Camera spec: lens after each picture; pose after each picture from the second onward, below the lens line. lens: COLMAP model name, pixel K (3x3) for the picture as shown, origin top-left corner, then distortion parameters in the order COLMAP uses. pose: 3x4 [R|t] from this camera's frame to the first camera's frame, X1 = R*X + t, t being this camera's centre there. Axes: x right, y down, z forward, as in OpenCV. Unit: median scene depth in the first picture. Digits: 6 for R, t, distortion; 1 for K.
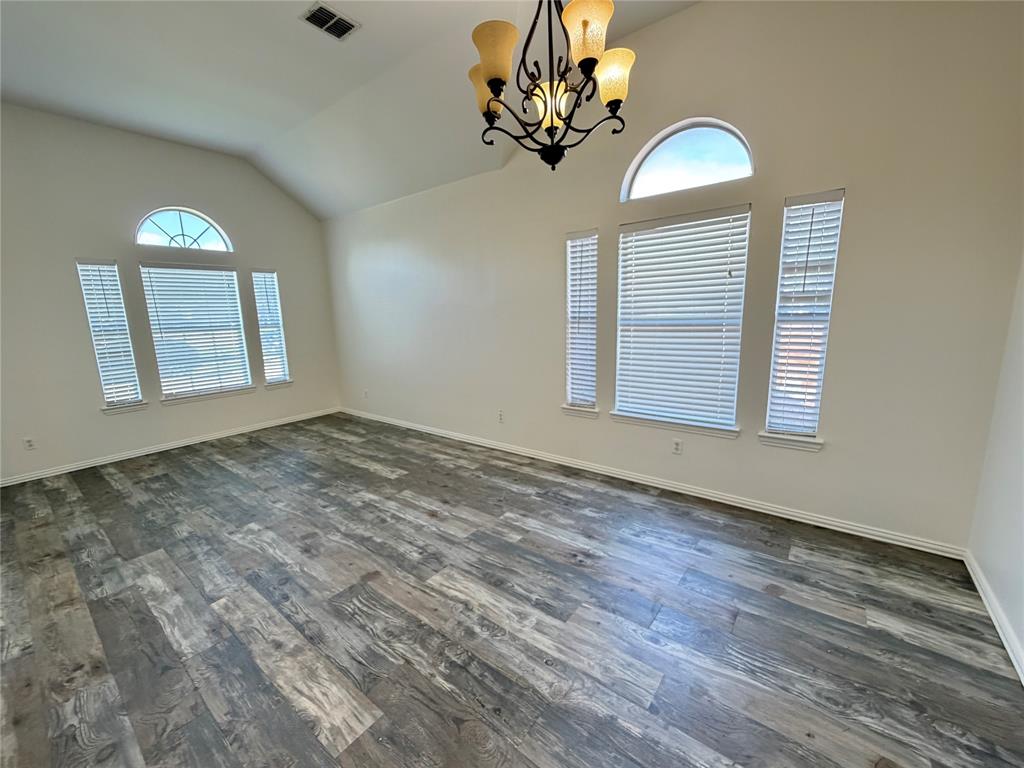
lens RADIAL K [[411.1, 0, 501.5], [0, 411.1, 382.3], [0, 0, 1]] dist [0.001661, 0.000211]
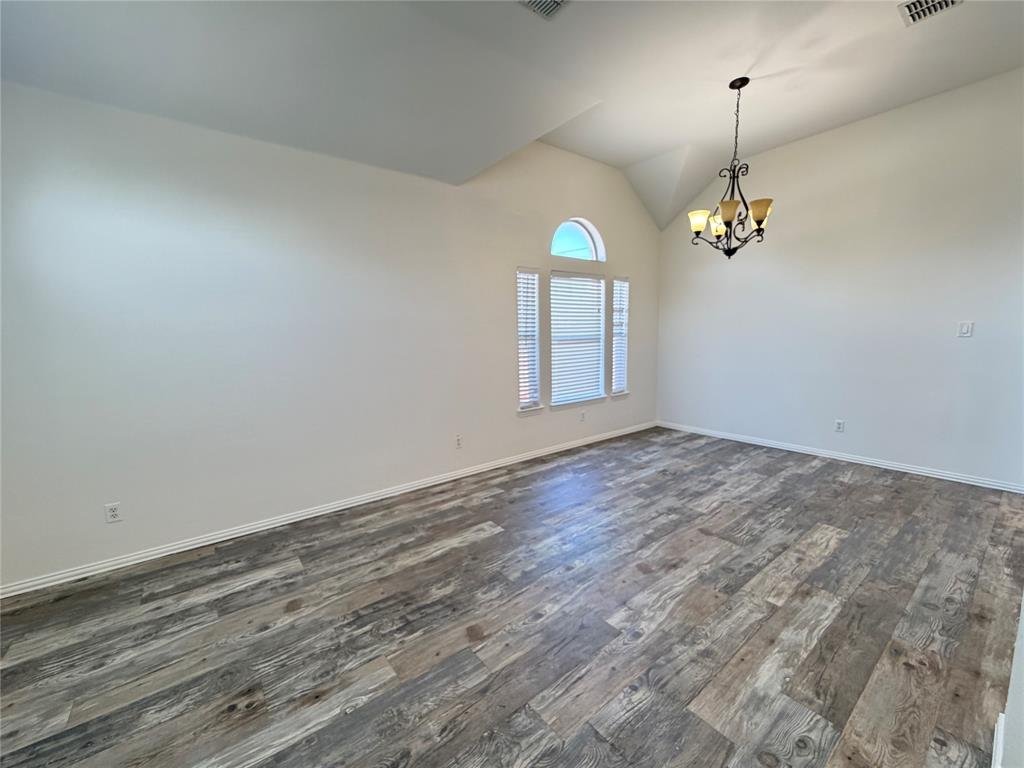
lens RADIAL K [[411.1, 0, 508.5], [0, 411.1, 394.5], [0, 0, 1]] dist [0.001661, 0.000211]
pose [[0.239446, -0.120997, 0.963341, -1.091827], [0.176888, 0.981035, 0.079252, -0.096444], [-0.954660, 0.151427, 0.256308, 0.803491]]
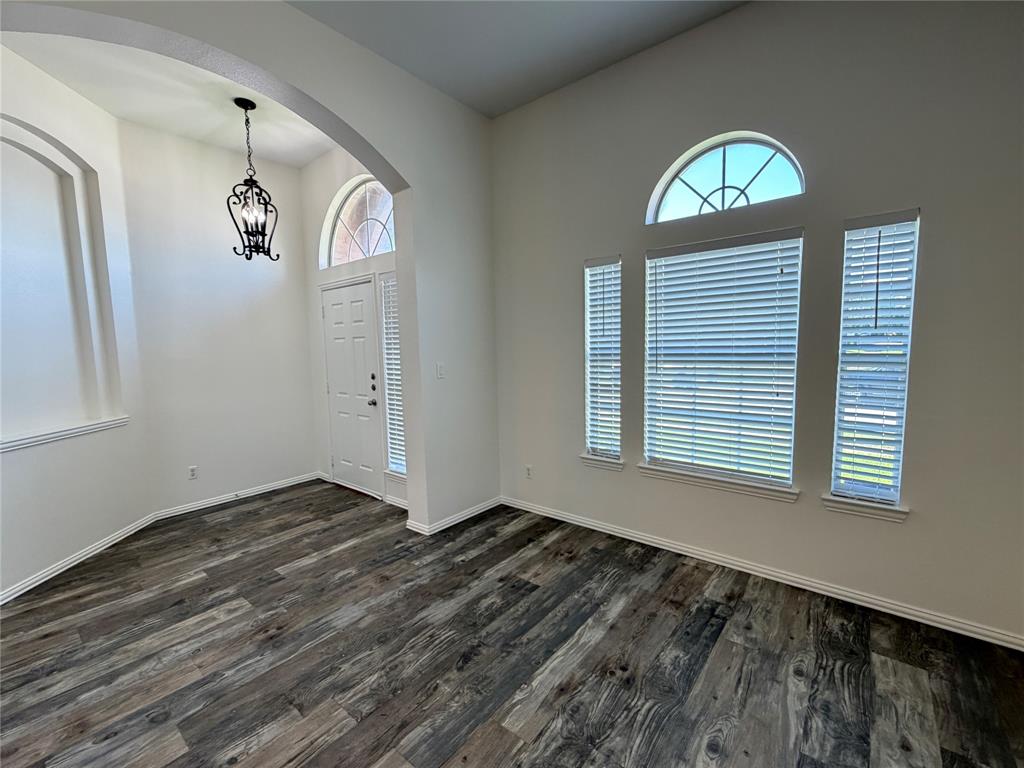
lens RADIAL K [[438.3, 0, 512.9], [0, 438.3, 385.6], [0, 0, 1]] dist [-0.000316, 0.000414]
pose [[-0.006710, 0.130731, -0.991395, -0.224536], [-0.147544, 0.980437, 0.130285, -0.190060], [0.989033, 0.147148, 0.012710, 1.069861]]
